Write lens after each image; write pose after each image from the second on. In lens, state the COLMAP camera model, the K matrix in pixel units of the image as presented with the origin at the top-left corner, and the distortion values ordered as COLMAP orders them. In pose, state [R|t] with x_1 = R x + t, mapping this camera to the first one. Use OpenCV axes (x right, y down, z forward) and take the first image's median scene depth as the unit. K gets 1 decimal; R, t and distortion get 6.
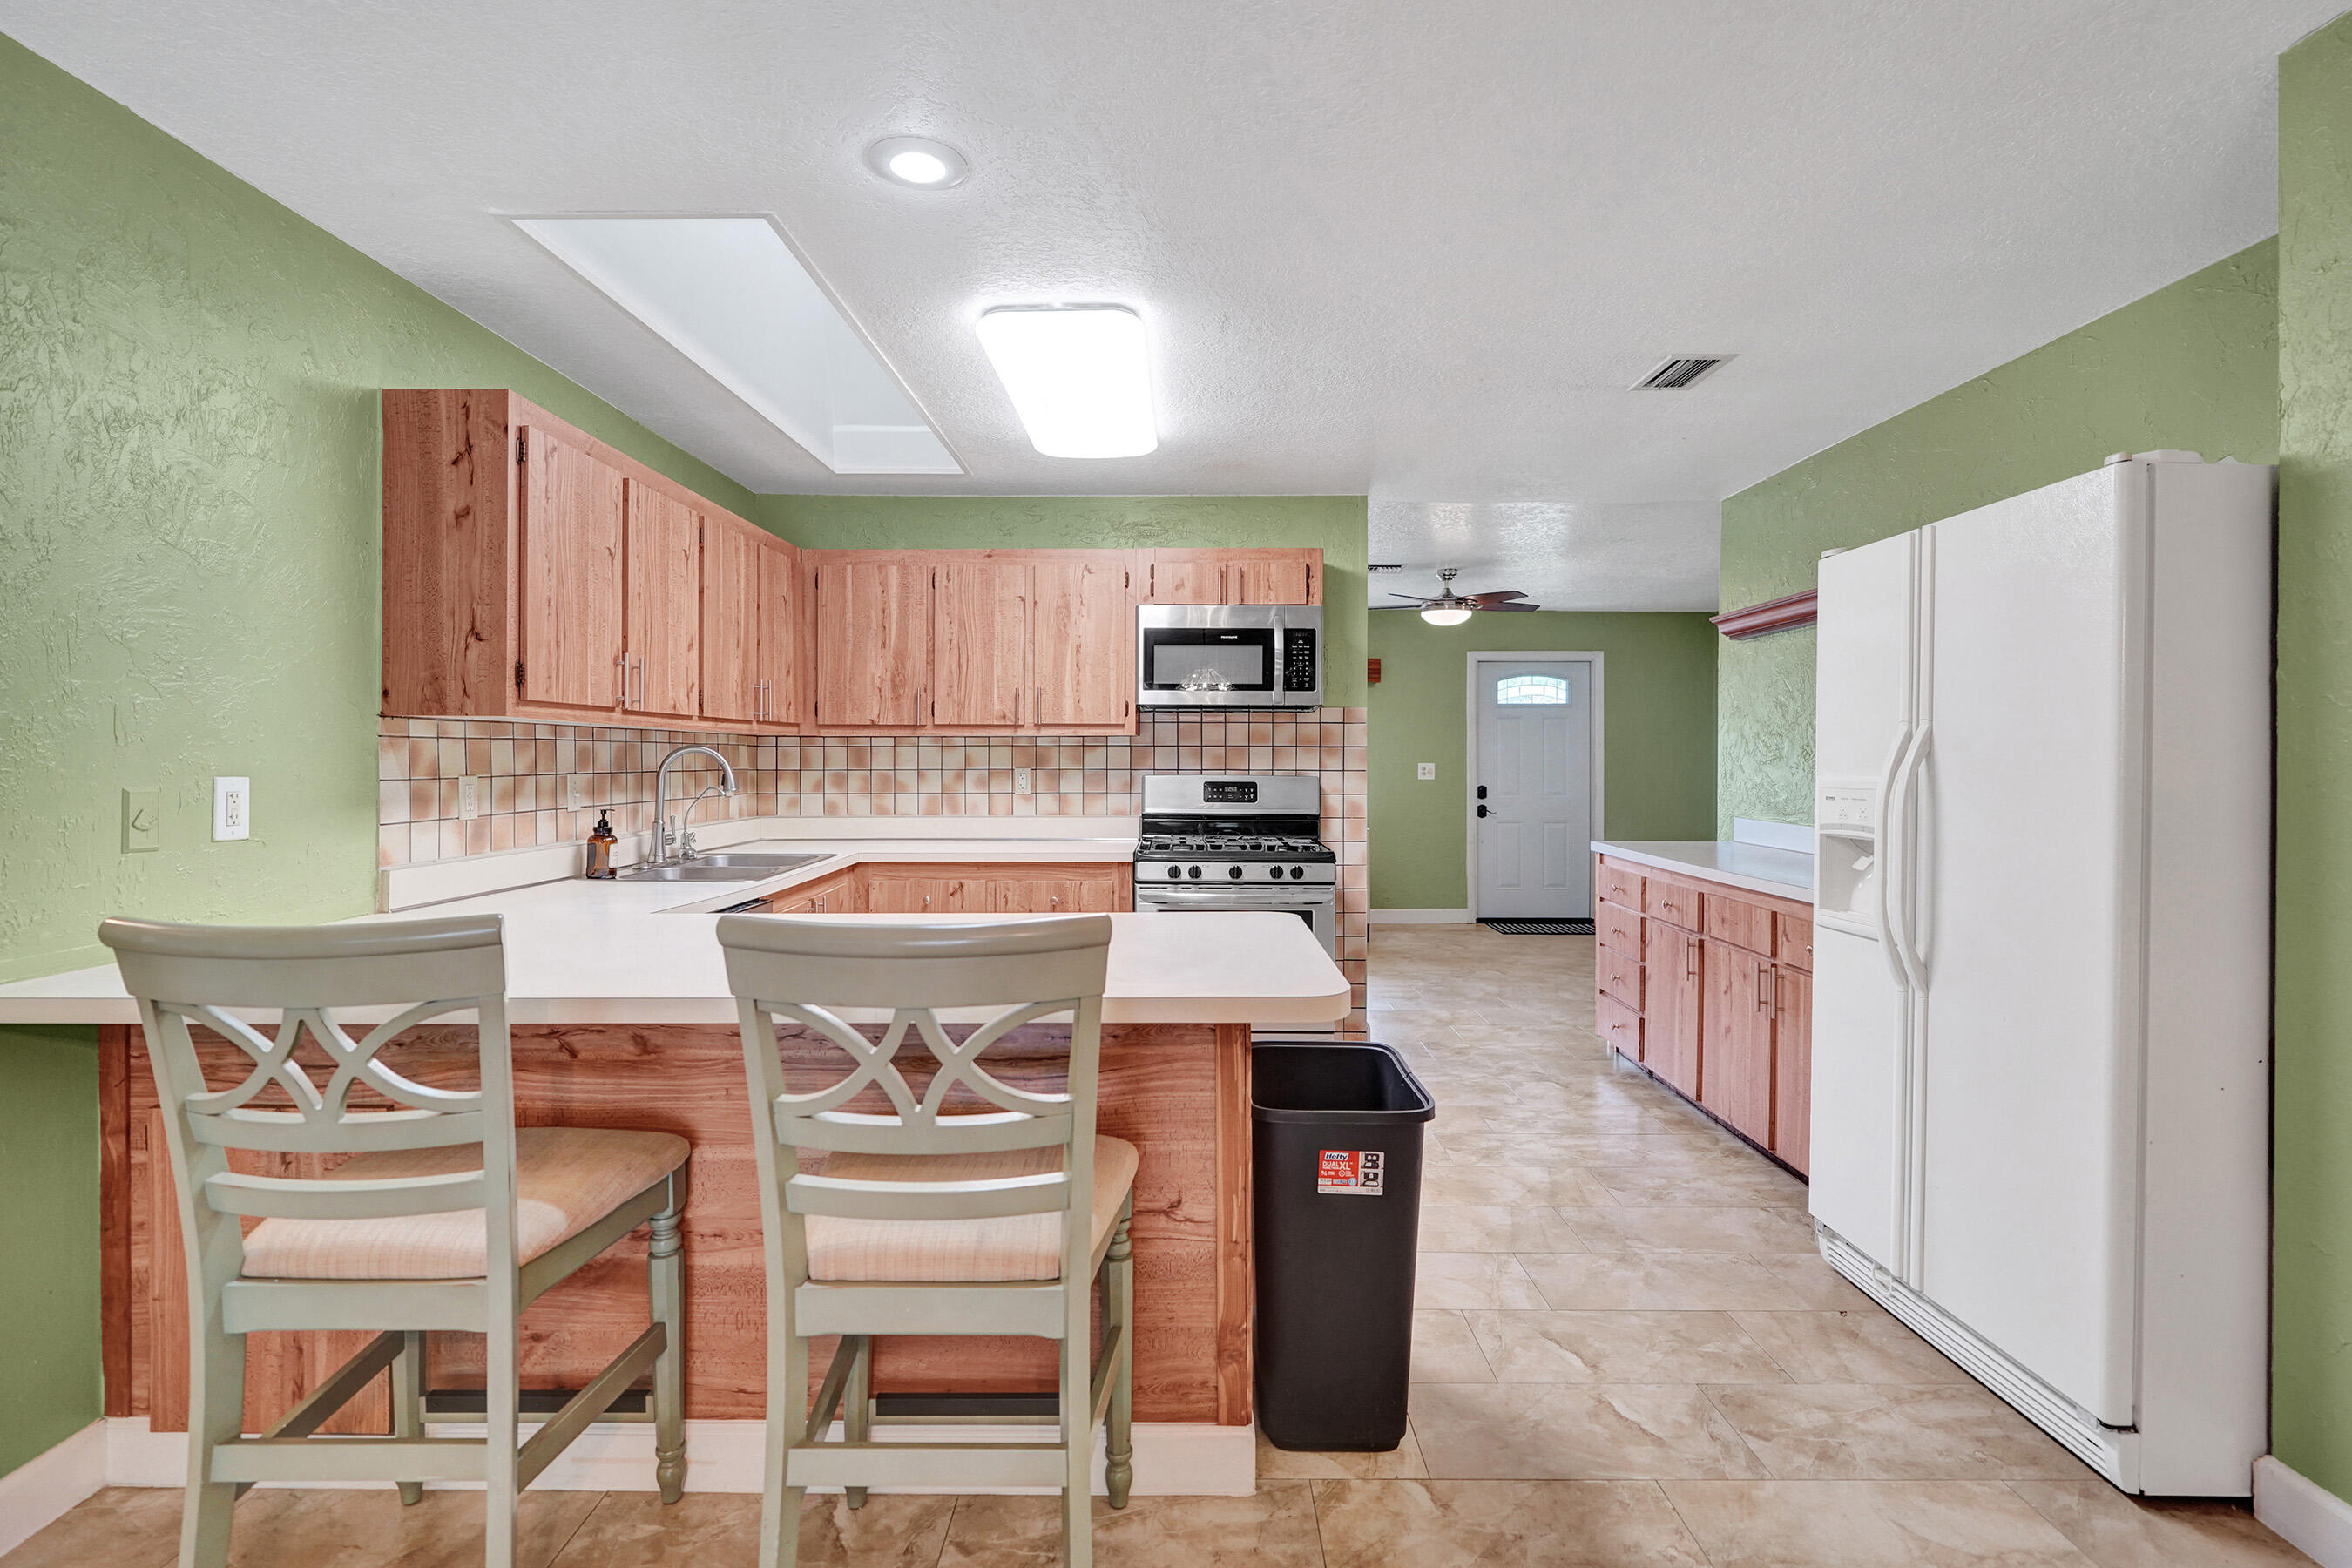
lens RADIAL K [[1113.7, 0, 1176.0], [0, 1113.7, 784.0], [0, 0, 1]] dist [-0.000044, 0.000029]
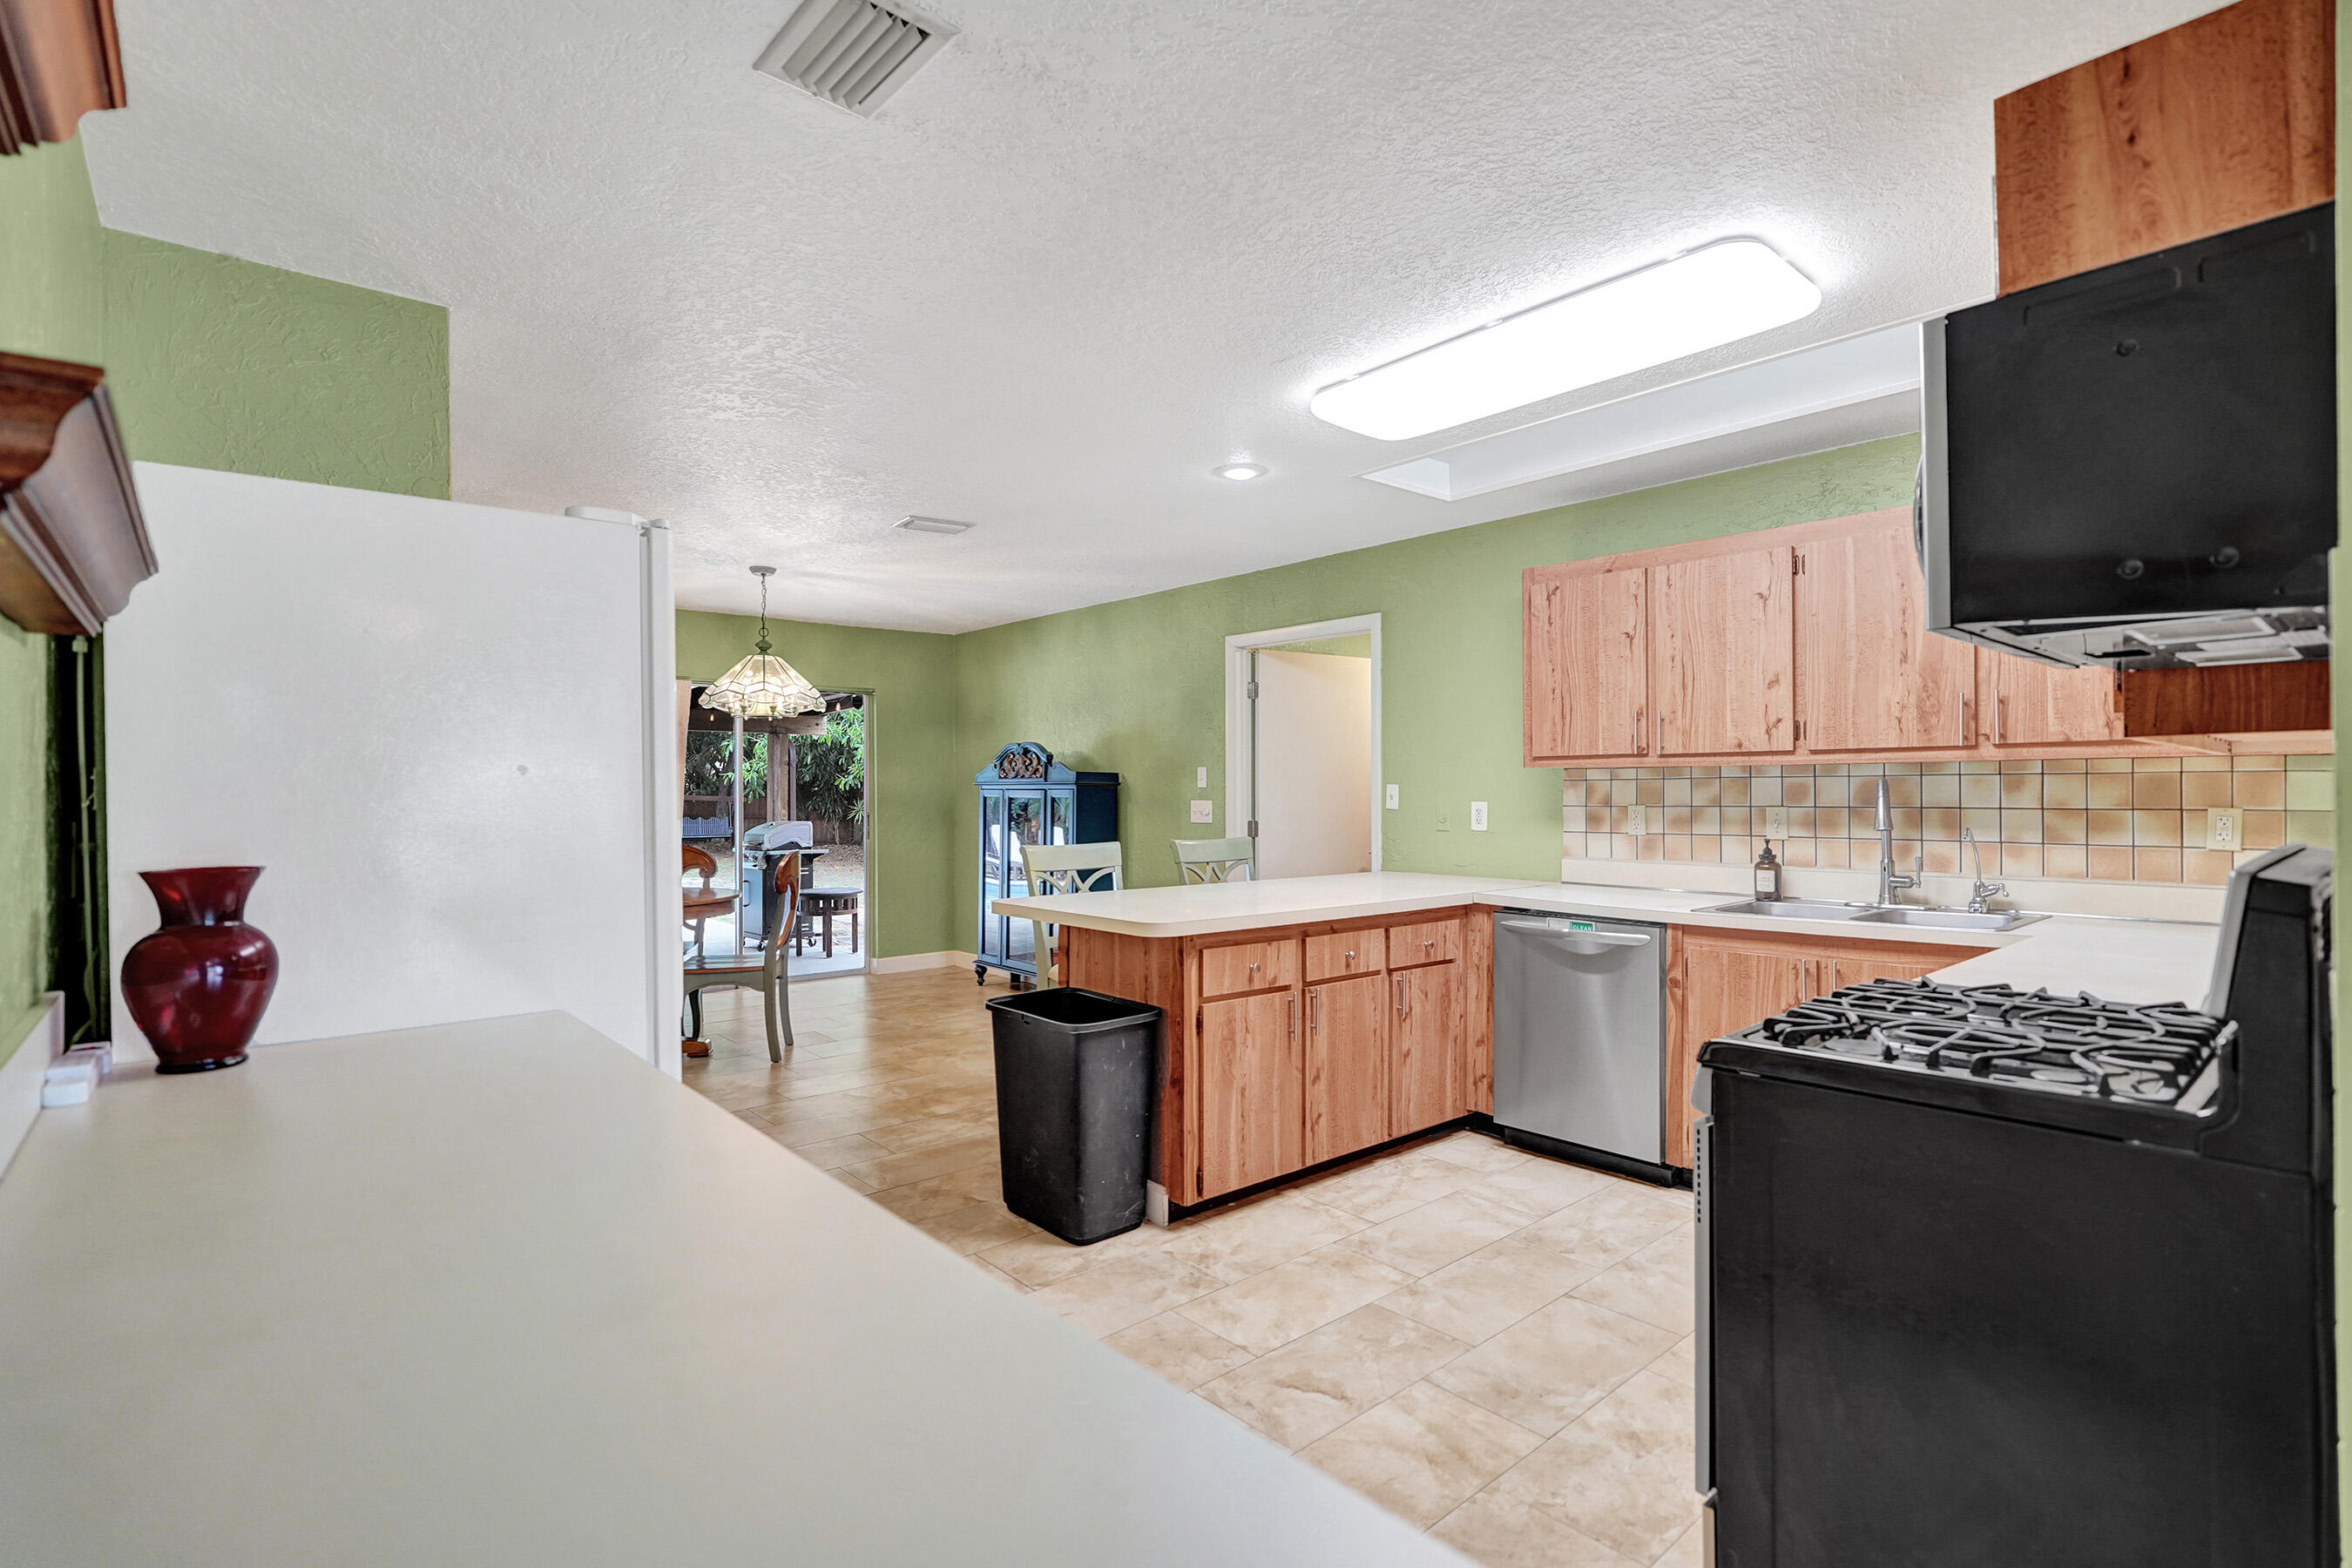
lens RADIAL K [[1113.7, 0, 1176.0], [0, 1113.7, 784.0], [0, 0, 1]] dist [-0.000044, 0.000029]
pose [[-0.747300, 0.009032, -0.664425, 0.813234], [-0.004087, 0.999826, 0.018189, -0.061356], [0.664474, 0.016308, -0.747133, 1.762670]]
